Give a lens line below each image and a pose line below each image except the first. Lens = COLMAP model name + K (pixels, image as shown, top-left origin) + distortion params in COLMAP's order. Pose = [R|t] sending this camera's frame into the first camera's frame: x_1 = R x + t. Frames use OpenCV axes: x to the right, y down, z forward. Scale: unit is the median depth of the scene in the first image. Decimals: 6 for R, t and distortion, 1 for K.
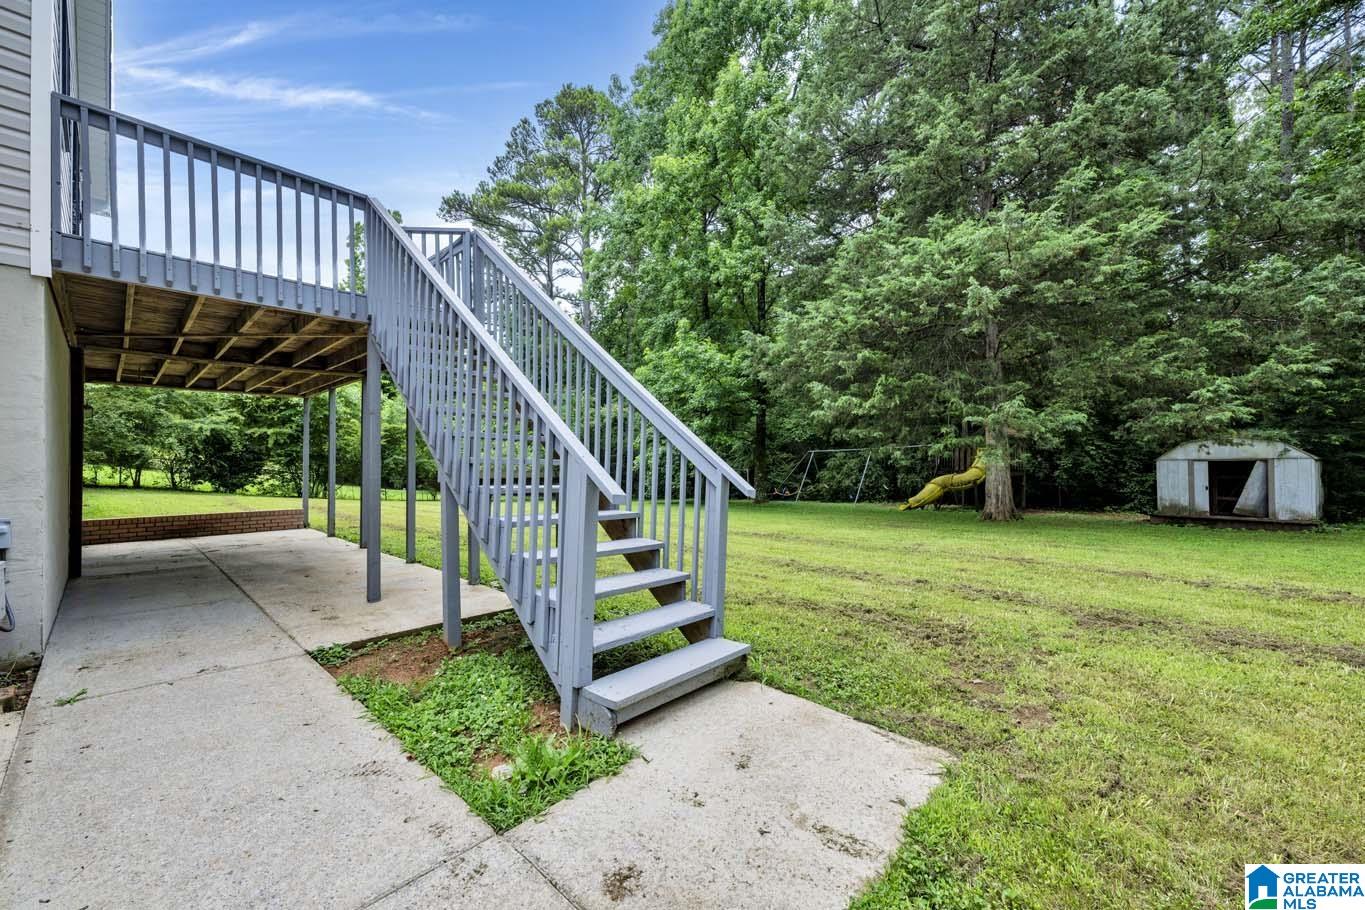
lens RADIAL K [[541.7, 0, 682.5], [0, 541.7, 455.0], [0, 0, 1]] dist [-0.002686, 0.000020]
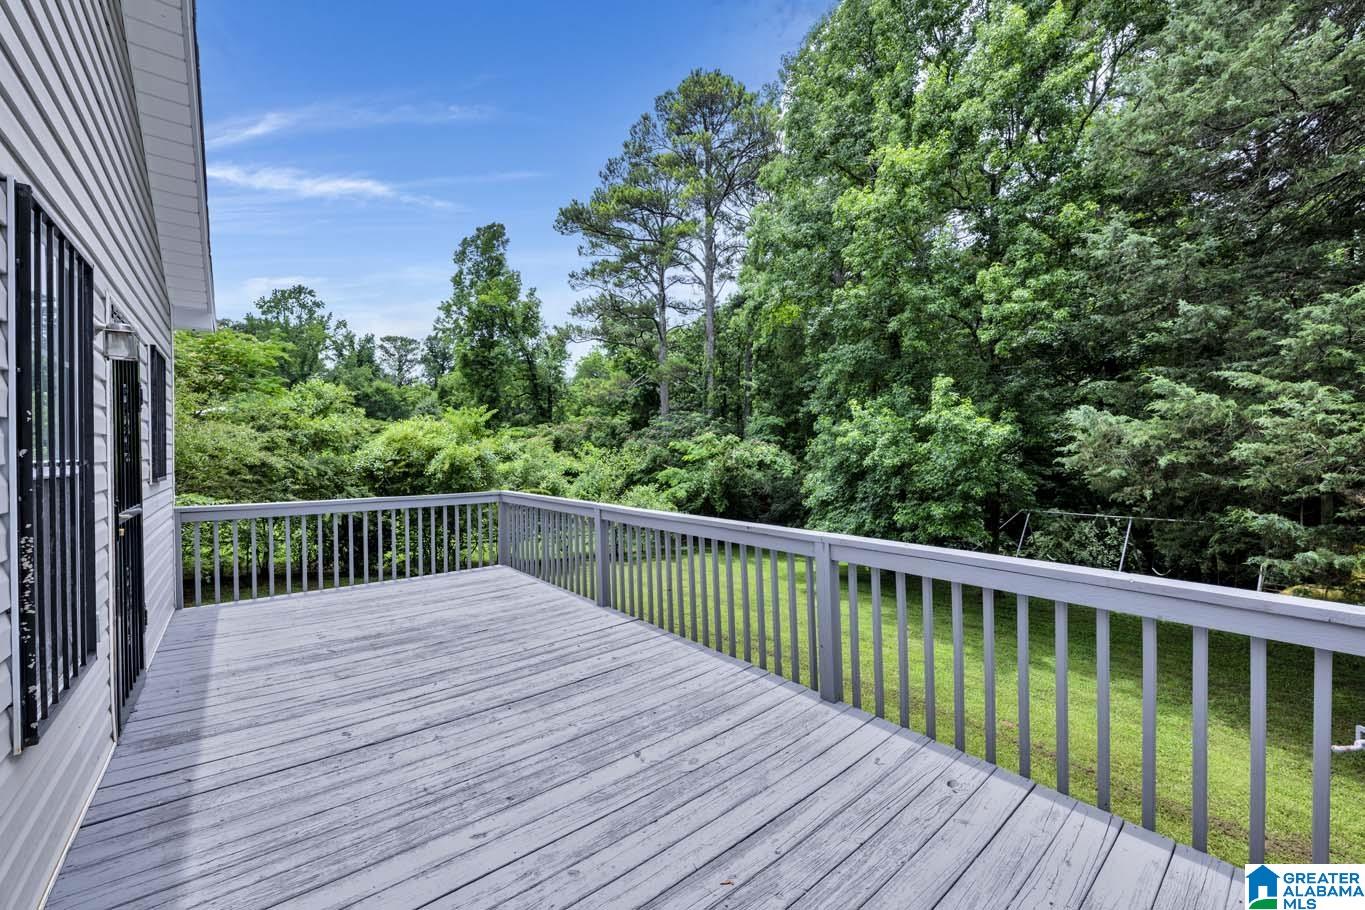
lens RADIAL K [[538.9, 0, 682.5], [0, 538.9, 455.0], [0, 0, 1]] dist [-0.014585, -0.000305]
pose [[0.990767, -0.000076, -0.135573, -0.203683], [0.002663, 0.999818, 0.018899, -0.136952], [0.135547, -0.019085, 0.990587, 0.214713]]
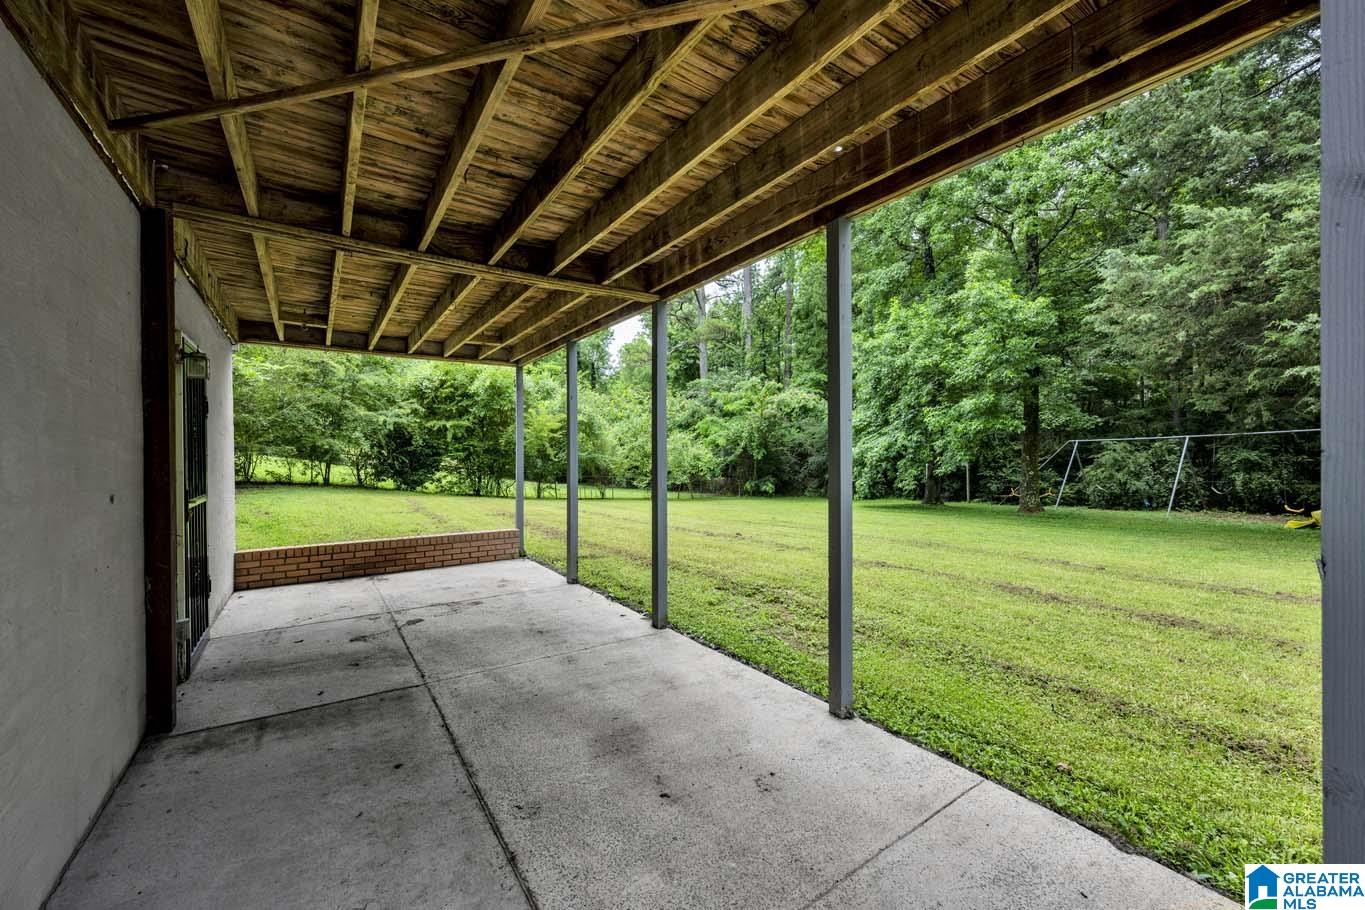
lens RADIAL K [[541.7, 0, 682.5], [0, 541.7, 455.0], [0, 0, 1]] dist [-0.002686, 0.000020]
pose [[0.975818, -0.001333, -0.218581, -0.175454], [0.004050, 0.999920, 0.011986, -0.000708], [0.218548, -0.012581, 0.975745, 0.191581]]
